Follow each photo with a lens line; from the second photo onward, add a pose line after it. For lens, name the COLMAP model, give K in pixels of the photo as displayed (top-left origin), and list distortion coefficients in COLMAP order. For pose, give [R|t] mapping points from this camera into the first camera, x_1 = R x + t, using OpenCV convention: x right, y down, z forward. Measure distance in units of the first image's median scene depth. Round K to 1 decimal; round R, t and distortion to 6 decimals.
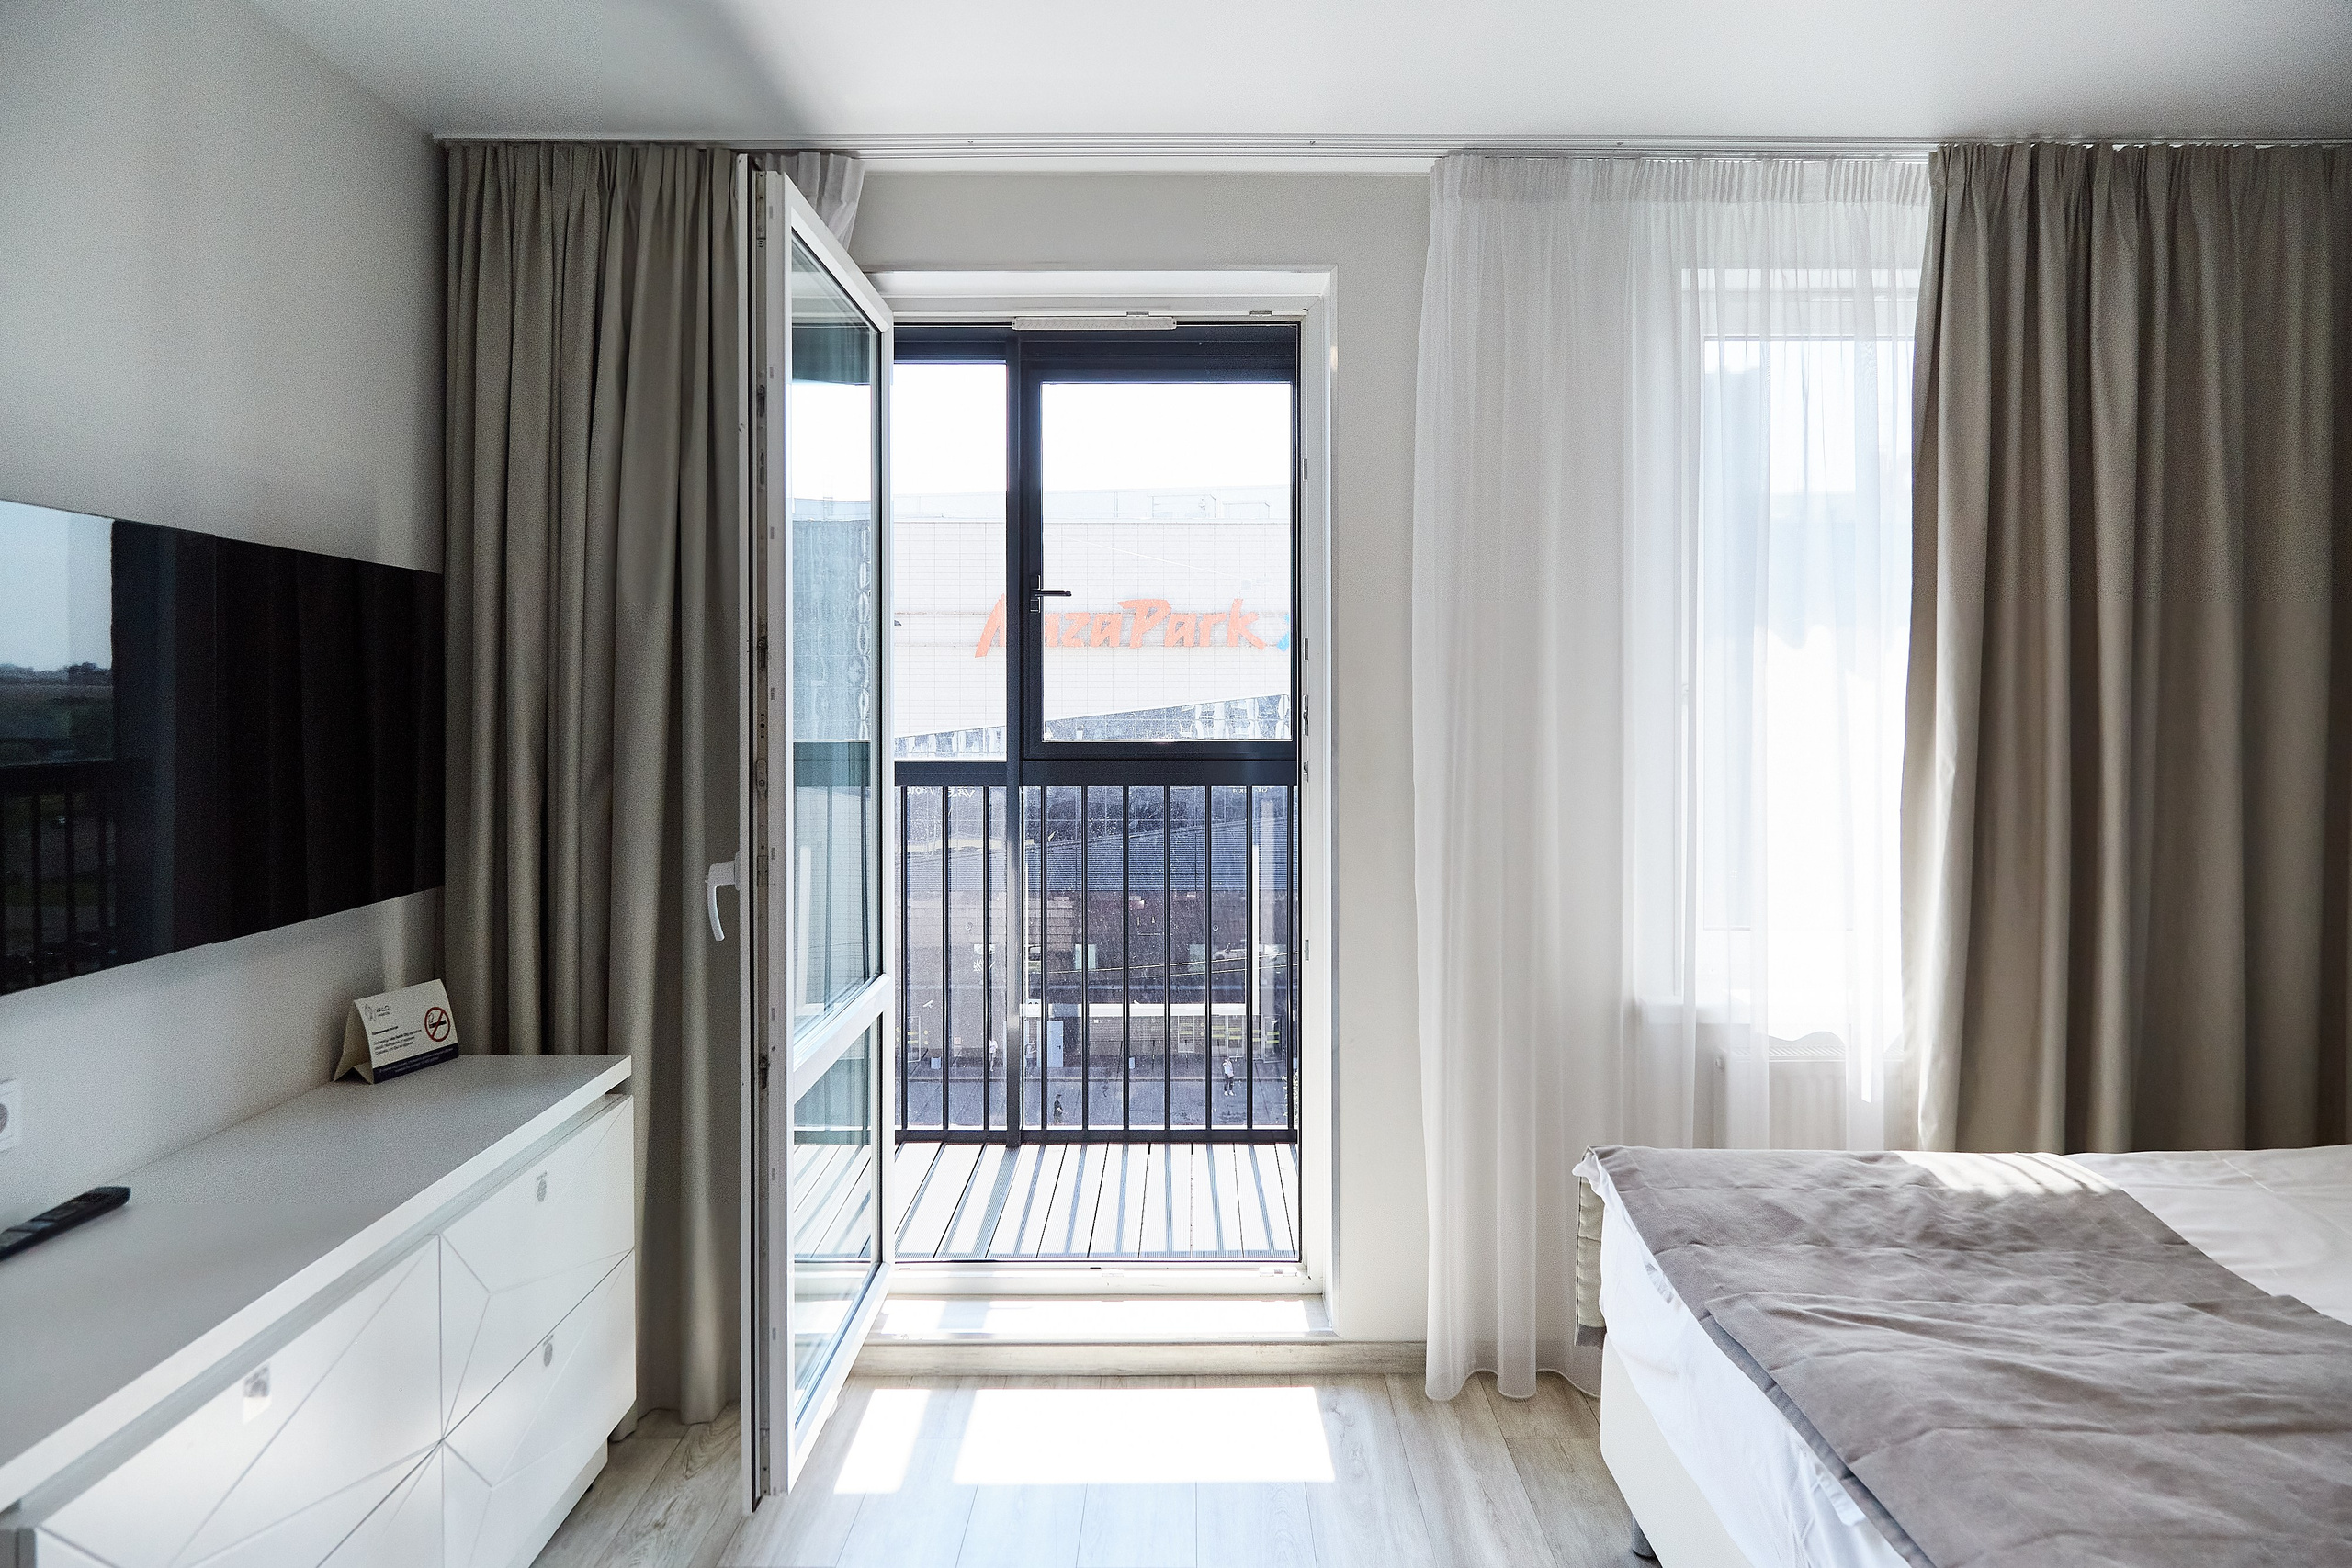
lens RADIAL K [[1557.3, 0, 1181.7], [0, 1557.3, 706.0], [0, 0, 1]] dist [-0.005809, -0.000143]
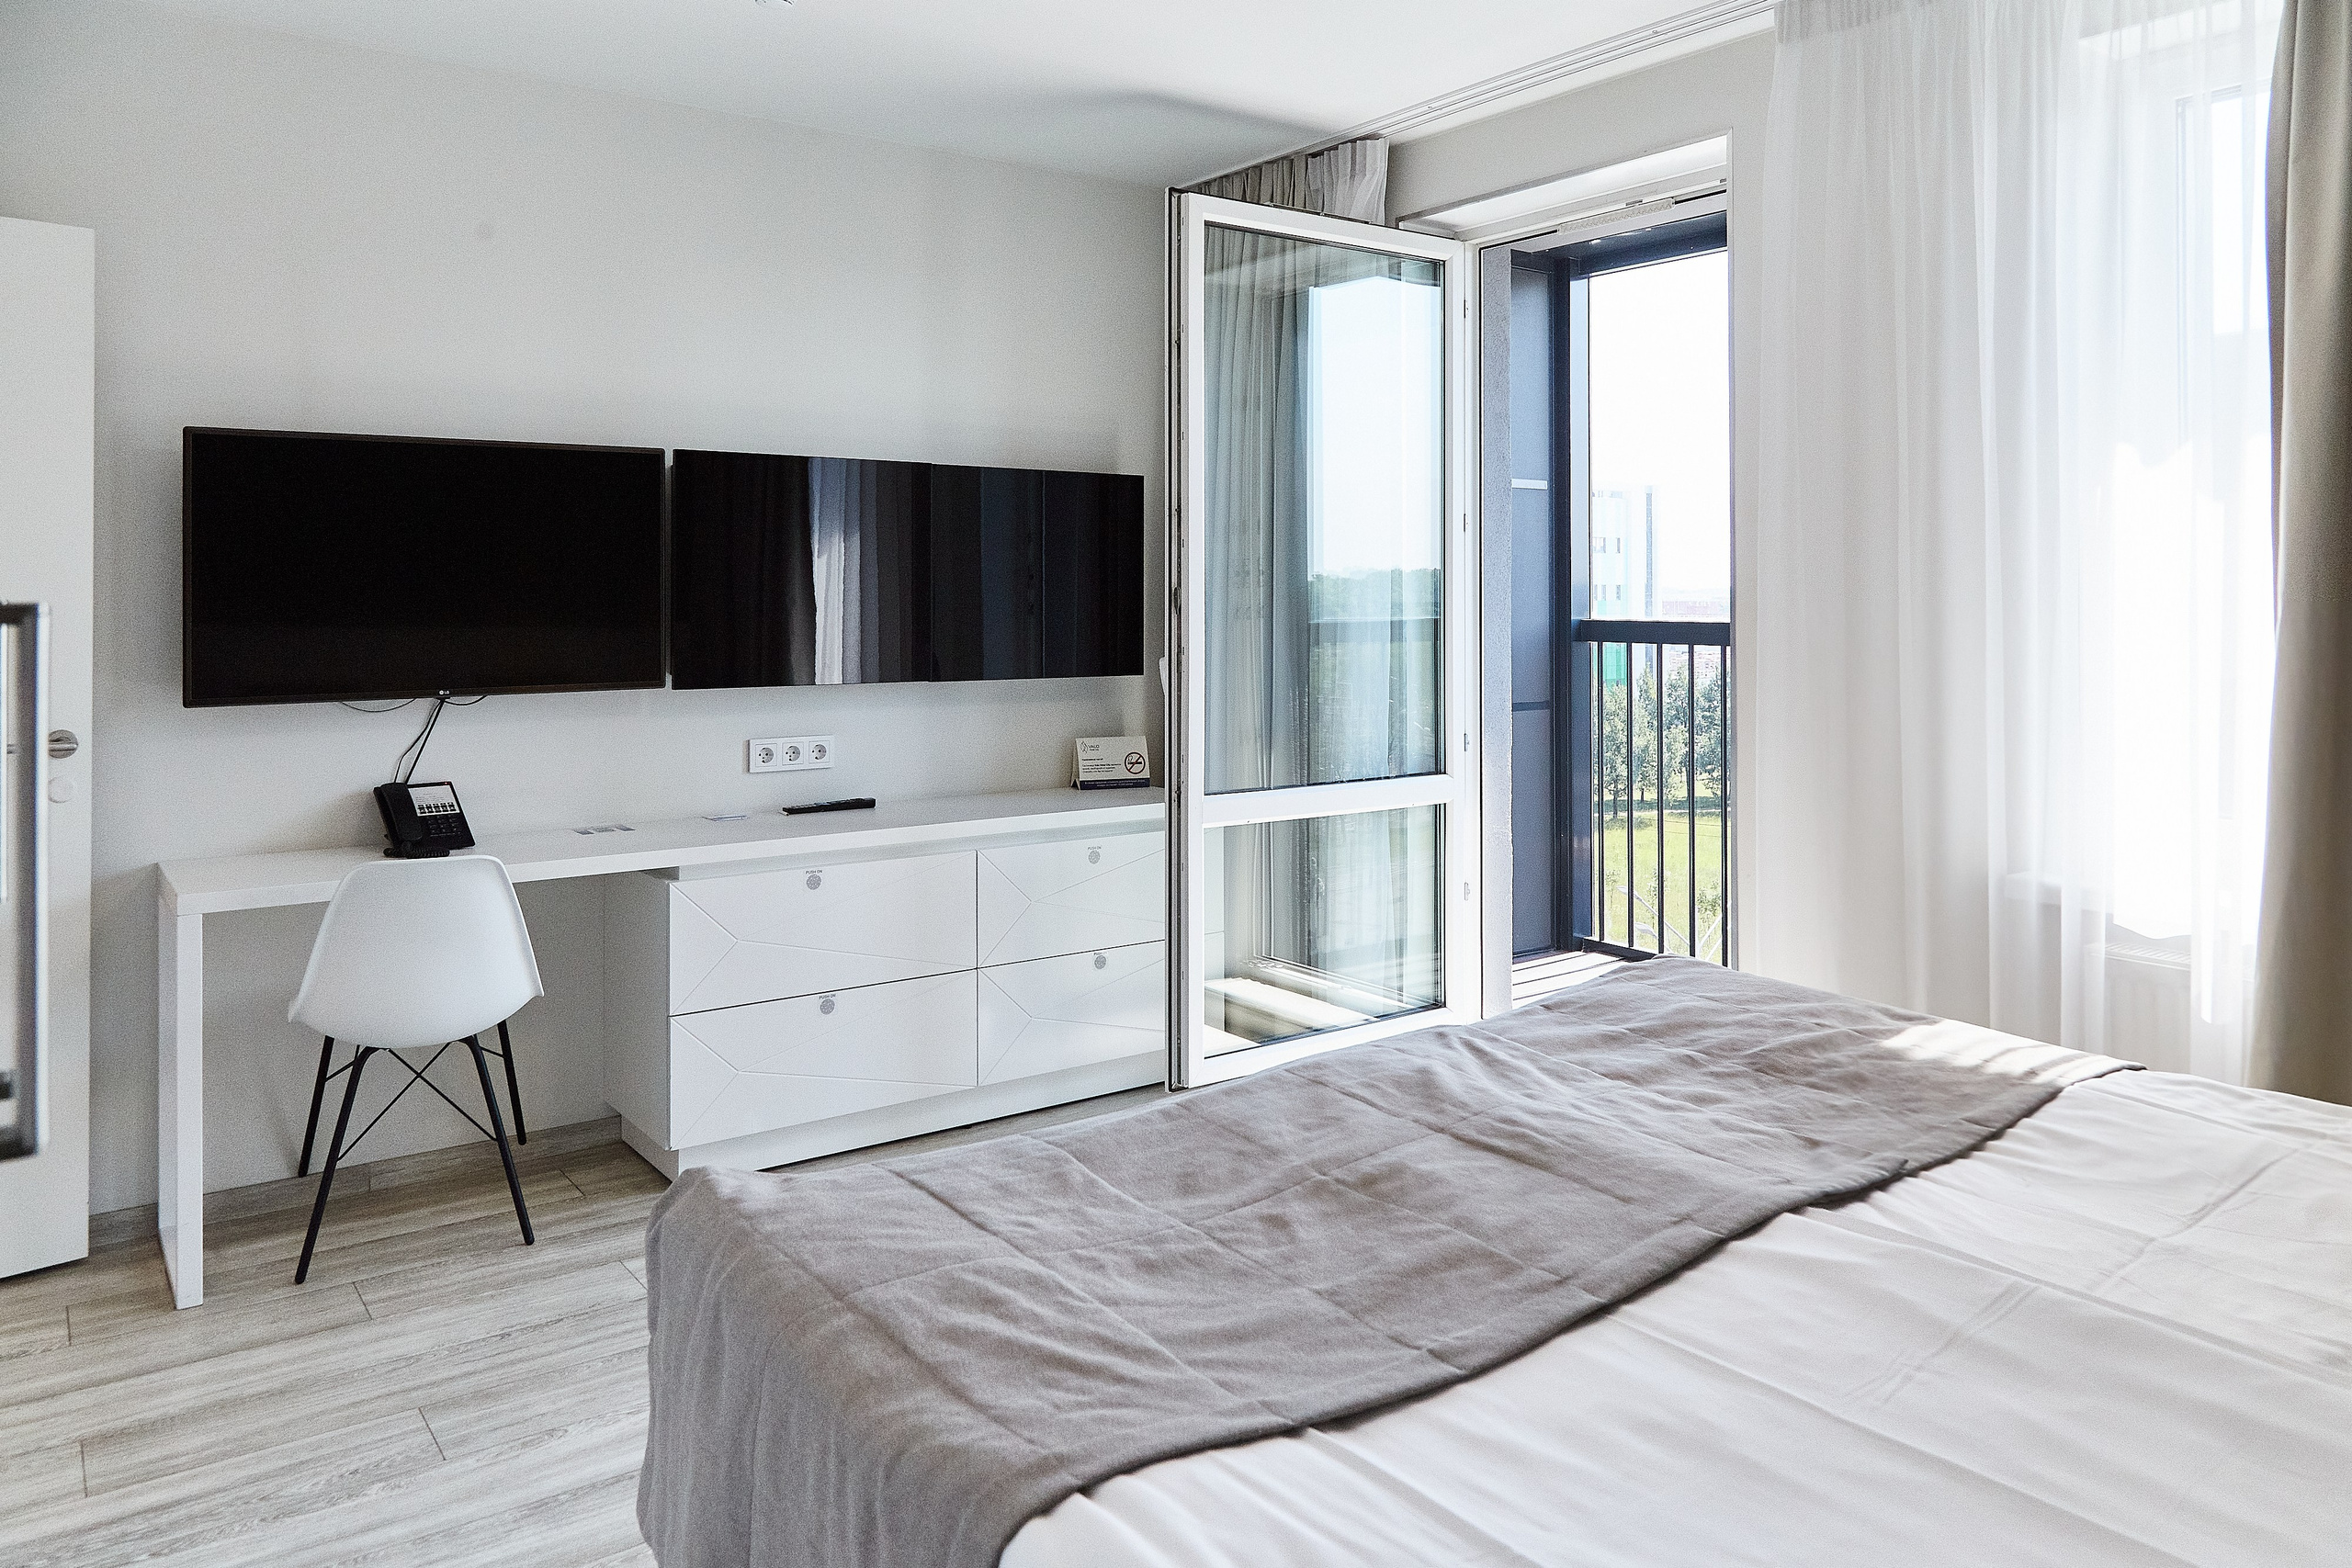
lens RADIAL K [[1614.7, 0, 1171.4], [0, 1614.7, 586.4], [0, 0, 1]] dist [0.000634, -0.002652]
pose [[0.594298, -0.004087, -0.804234, 0.840372], [-0.011669, 0.999838, -0.013704, 0.048988], [0.804160, 0.017529, 0.594154, 0.064704]]
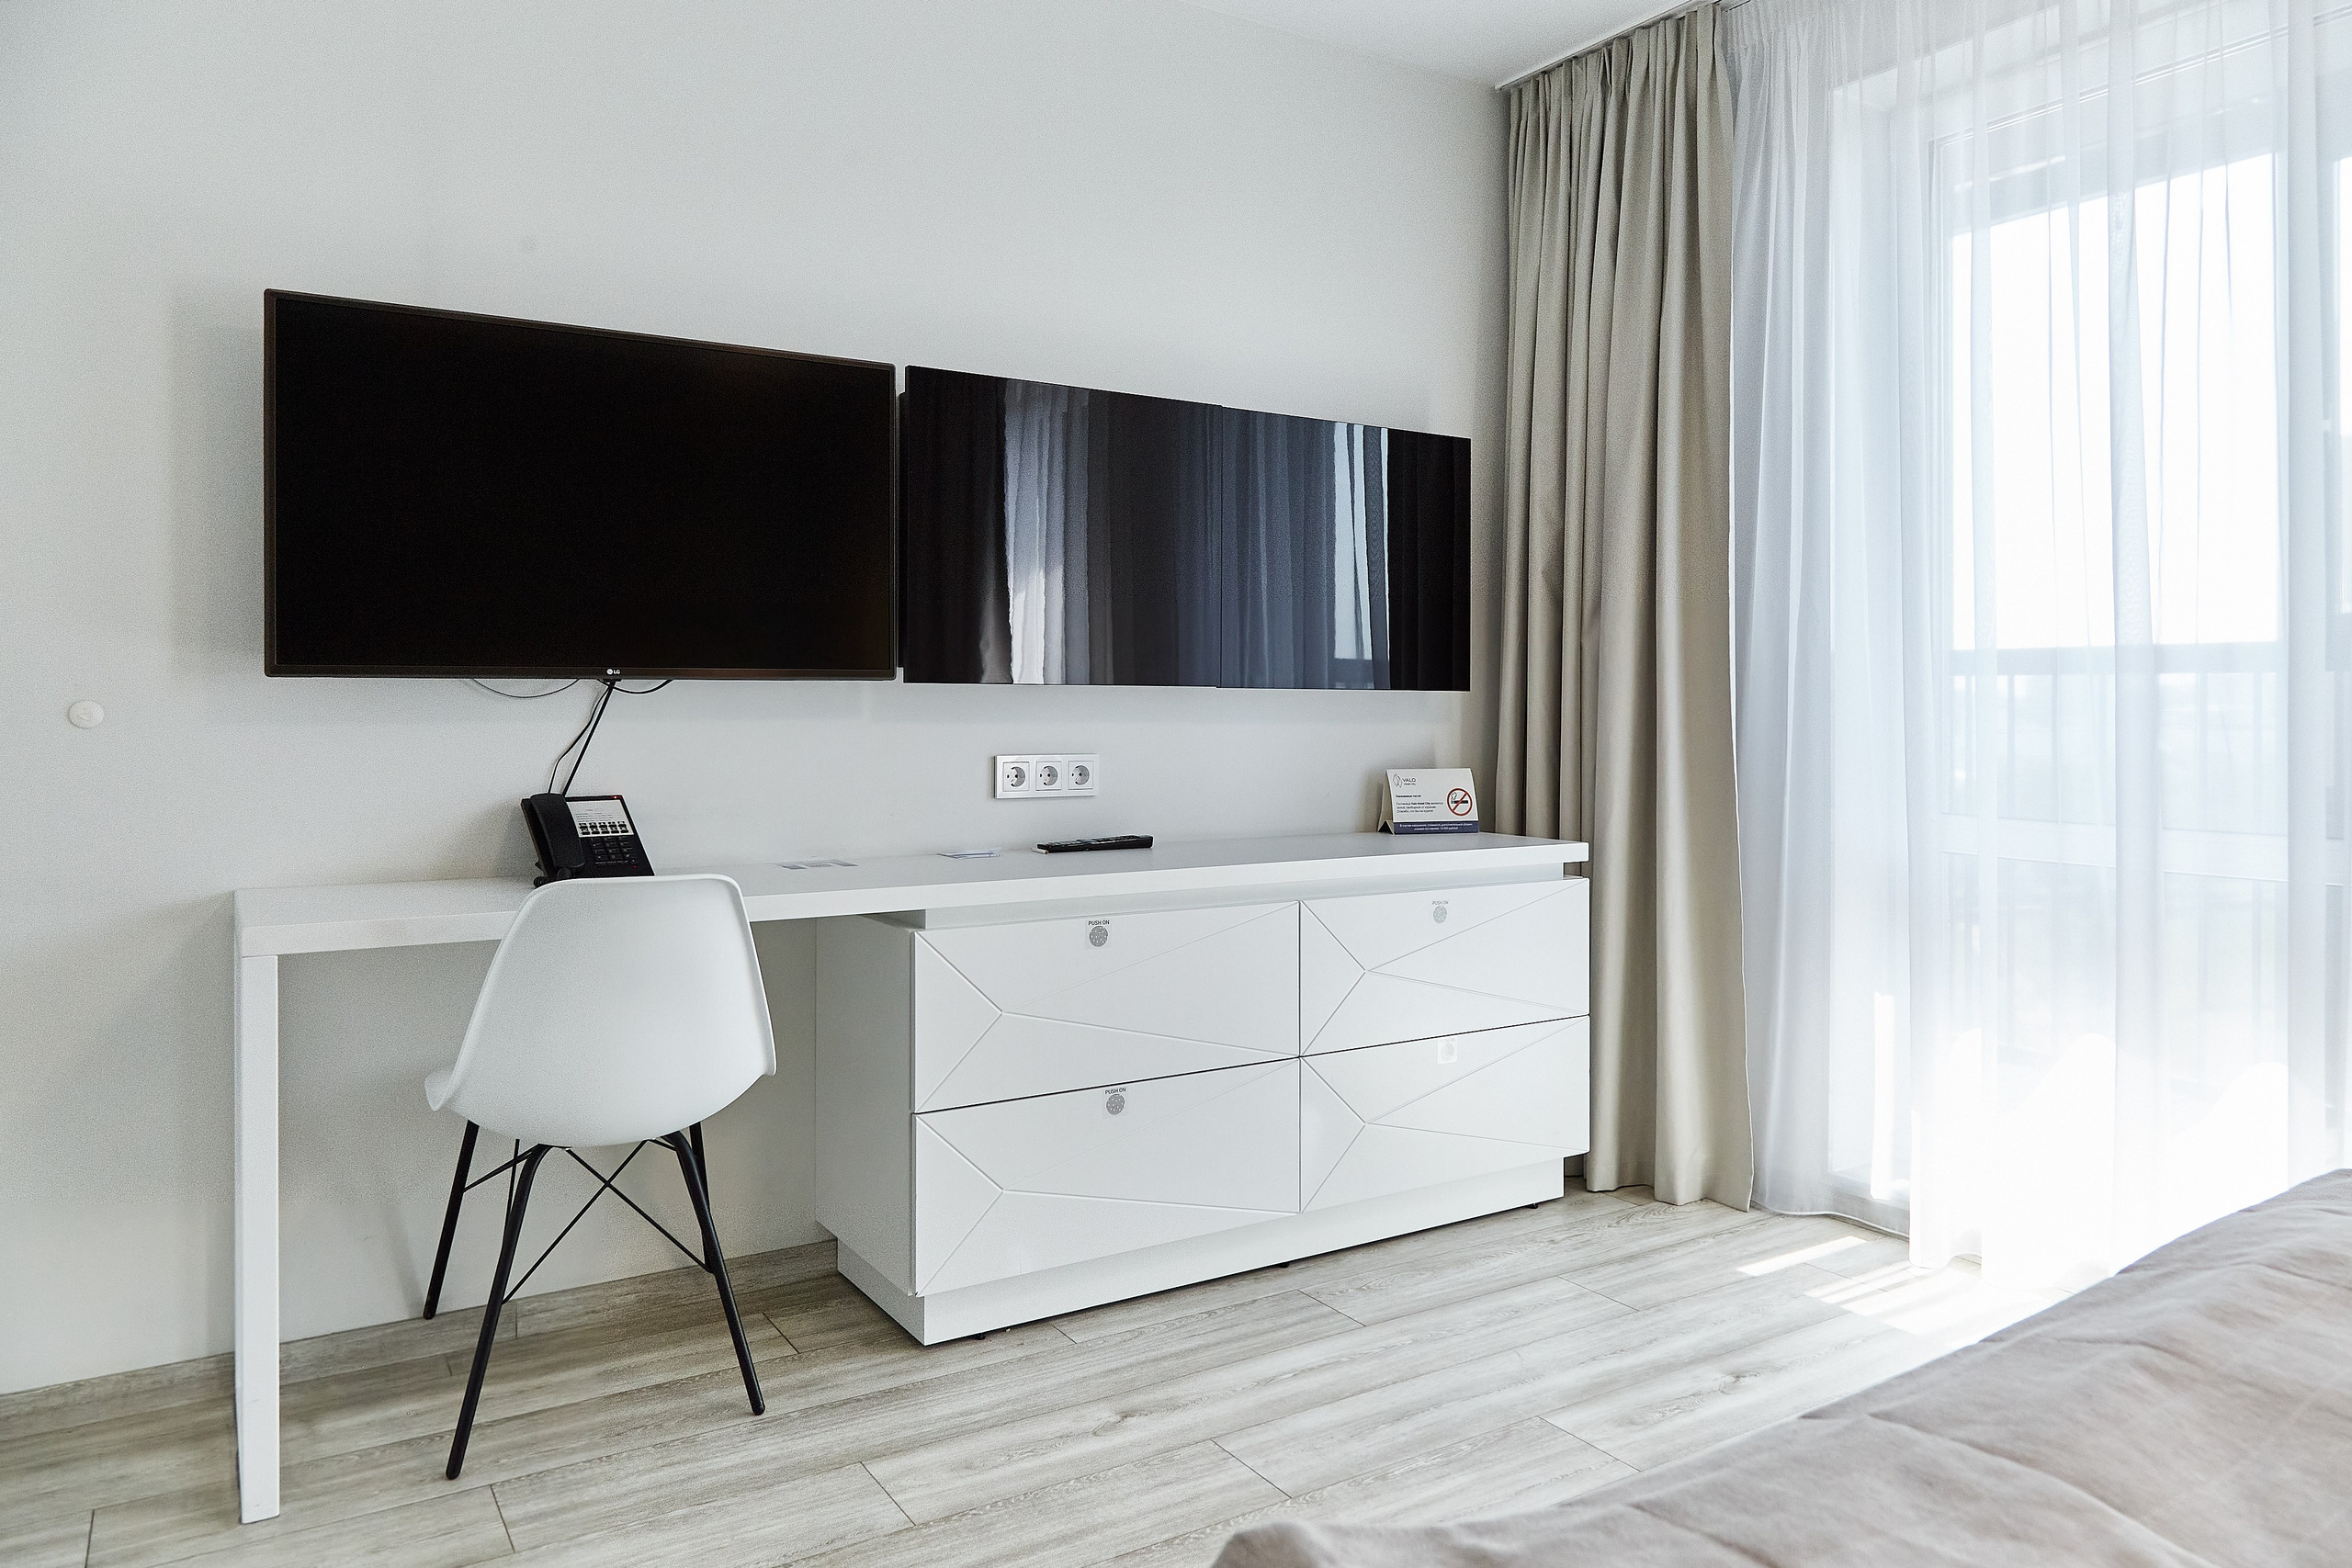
lens RADIAL K [[1557.3, 0, 1181.7], [0, 1557.3, 706.0], [0, 0, 1]] dist [-0.005809, -0.000143]
pose [[0.539139, 0.001410, -0.842216, 0.439632], [-0.012870, 0.999896, -0.006565, 0.138785], [0.842119, 0.014378, 0.539101, 0.147290]]
